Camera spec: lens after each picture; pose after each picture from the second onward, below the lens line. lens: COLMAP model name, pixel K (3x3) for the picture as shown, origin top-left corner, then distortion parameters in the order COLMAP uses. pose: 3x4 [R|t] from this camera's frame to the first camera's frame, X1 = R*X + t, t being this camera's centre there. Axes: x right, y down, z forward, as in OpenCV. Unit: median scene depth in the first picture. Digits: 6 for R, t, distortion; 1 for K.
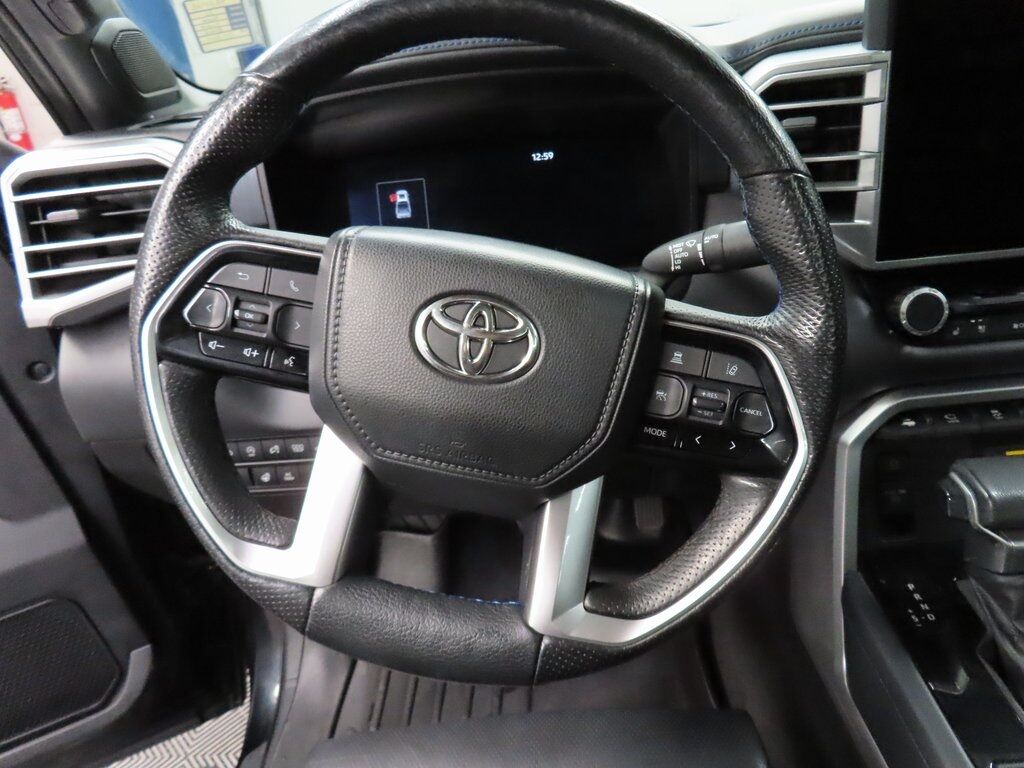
lens RADIAL K [[734.3, 0, 512.0], [0, 734.3, 384.0], [0, 0, 1]] dist [-0.002958, -0.003843]
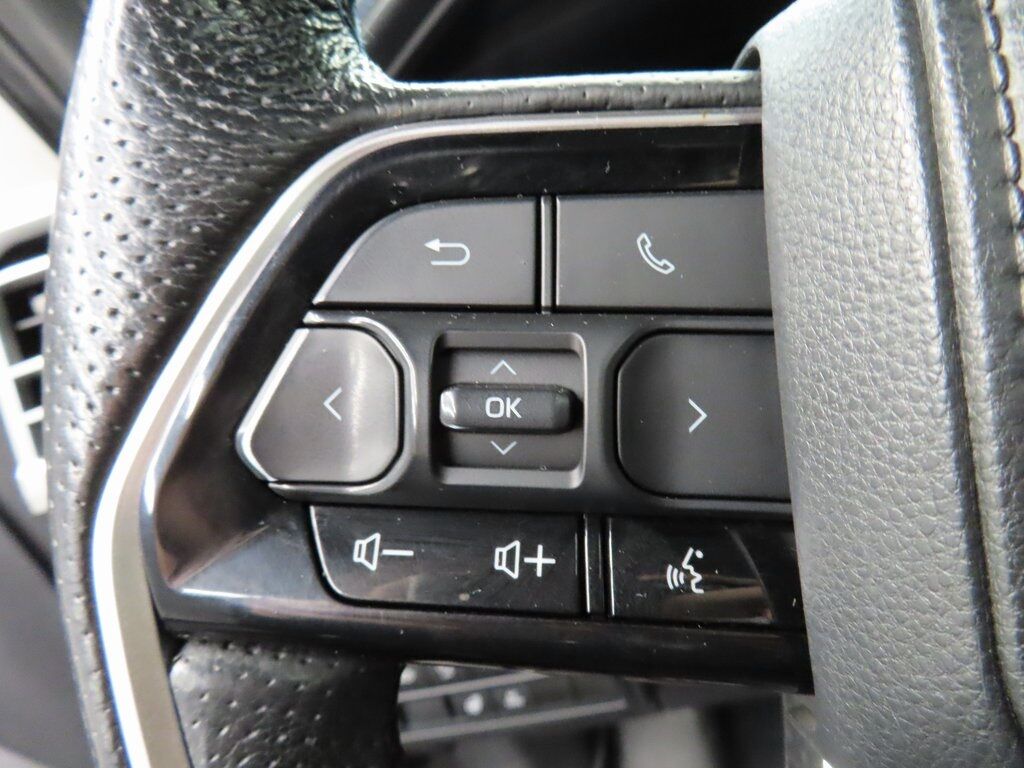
lens RADIAL K [[734.3, 0, 512.0], [0, 734.3, 384.0], [0, 0, 1]] dist [-0.002958, -0.003843]
pose [[0.972340, -0.175606, -0.154008, -0.306773], [0.158270, 0.980261, -0.118487, -0.069828], [0.171775, 0.090835, 0.980940, 0.746711]]
